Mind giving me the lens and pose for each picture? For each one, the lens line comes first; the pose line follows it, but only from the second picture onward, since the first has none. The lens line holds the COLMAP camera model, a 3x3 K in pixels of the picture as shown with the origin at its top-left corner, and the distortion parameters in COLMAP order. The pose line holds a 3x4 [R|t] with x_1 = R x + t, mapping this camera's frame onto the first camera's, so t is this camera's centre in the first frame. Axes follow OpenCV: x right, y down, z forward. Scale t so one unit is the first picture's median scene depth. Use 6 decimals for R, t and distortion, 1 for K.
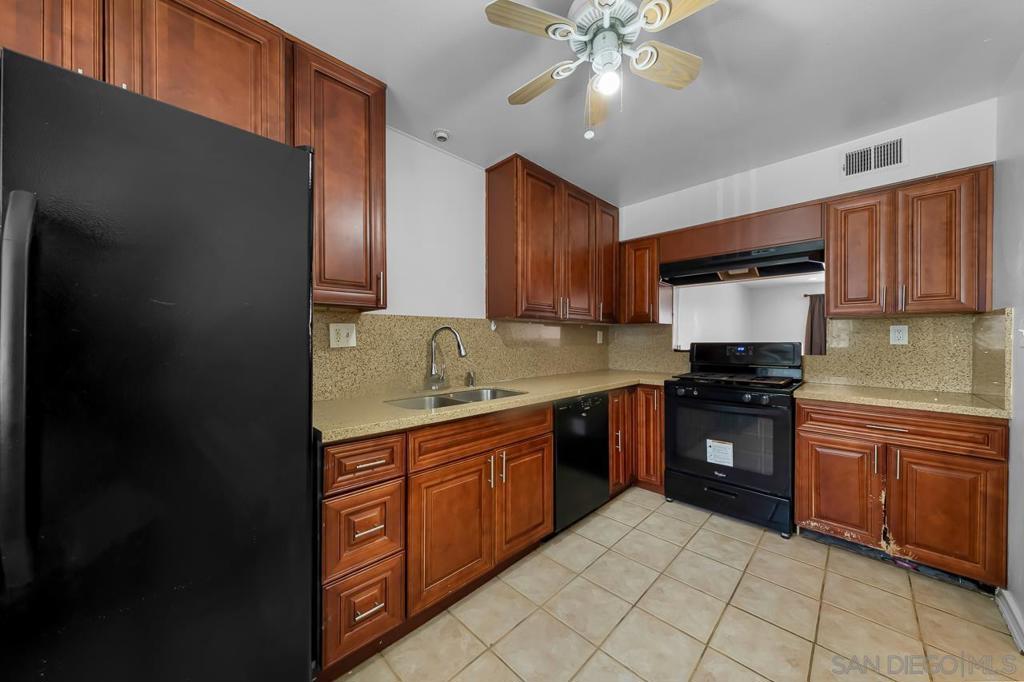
lens RADIAL K [[351.8, 0, 518.5], [0, 351.8, 341.8], [0, 0, 1]] dist [-0.005601, 0.000529]
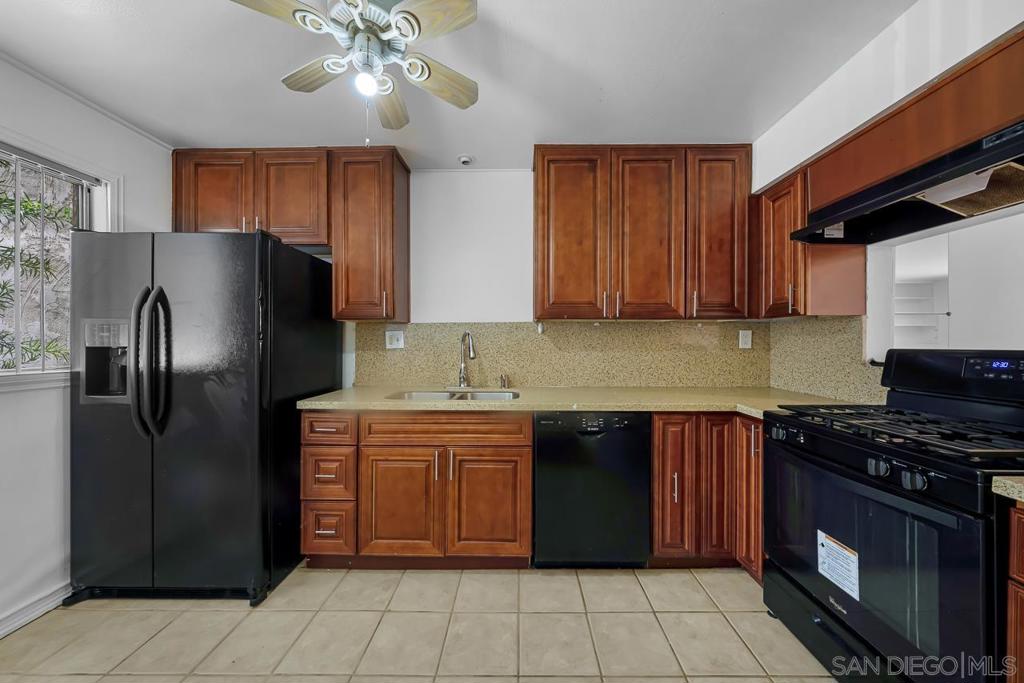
lens RADIAL K [[351.8, 0, 515.0], [0, 351.8, 344.2], [0, 0, 1]] dist [-0.005601, 0.000529]
pose [[0.689901, 0.004856, -0.723887, 0.677176], [-0.004332, 0.999987, 0.002579, -0.005539], [0.723891, 0.001356, 0.689913, 0.333324]]
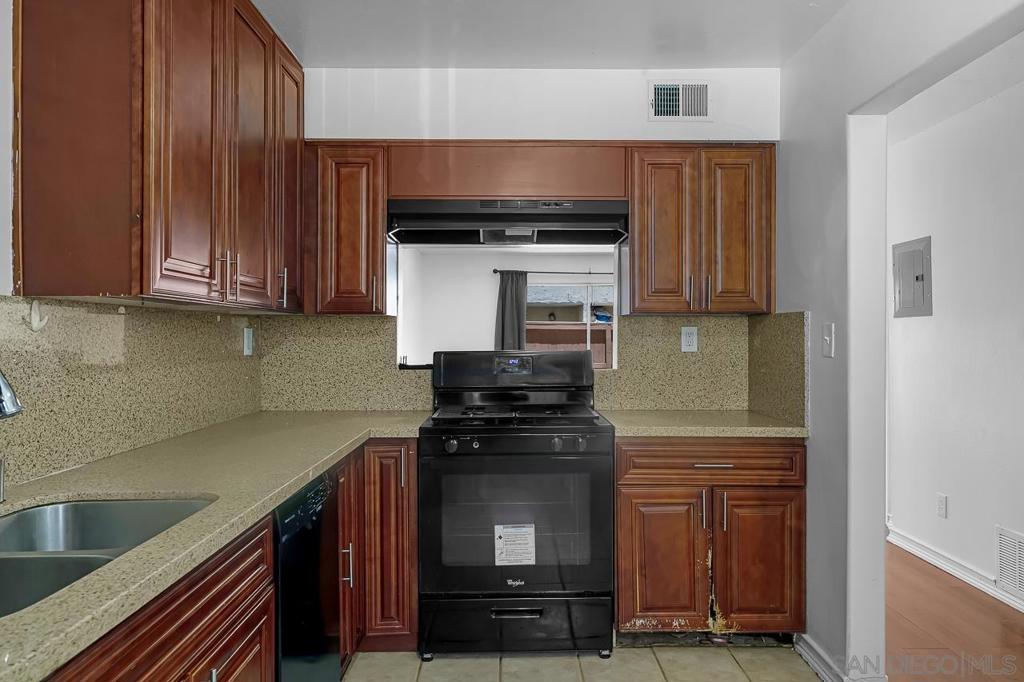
lens RADIAL K [[707.4, 0, 532.3], [0, 707.4, 328.8], [0, 0, 1]] dist [0.001585, -0.005737]
pose [[0.693912, 0.006696, 0.720029, -0.267715], [0.005929, 0.999870, -0.015012, -0.022363], [-0.720035, 0.014686, 0.693782, 0.188354]]
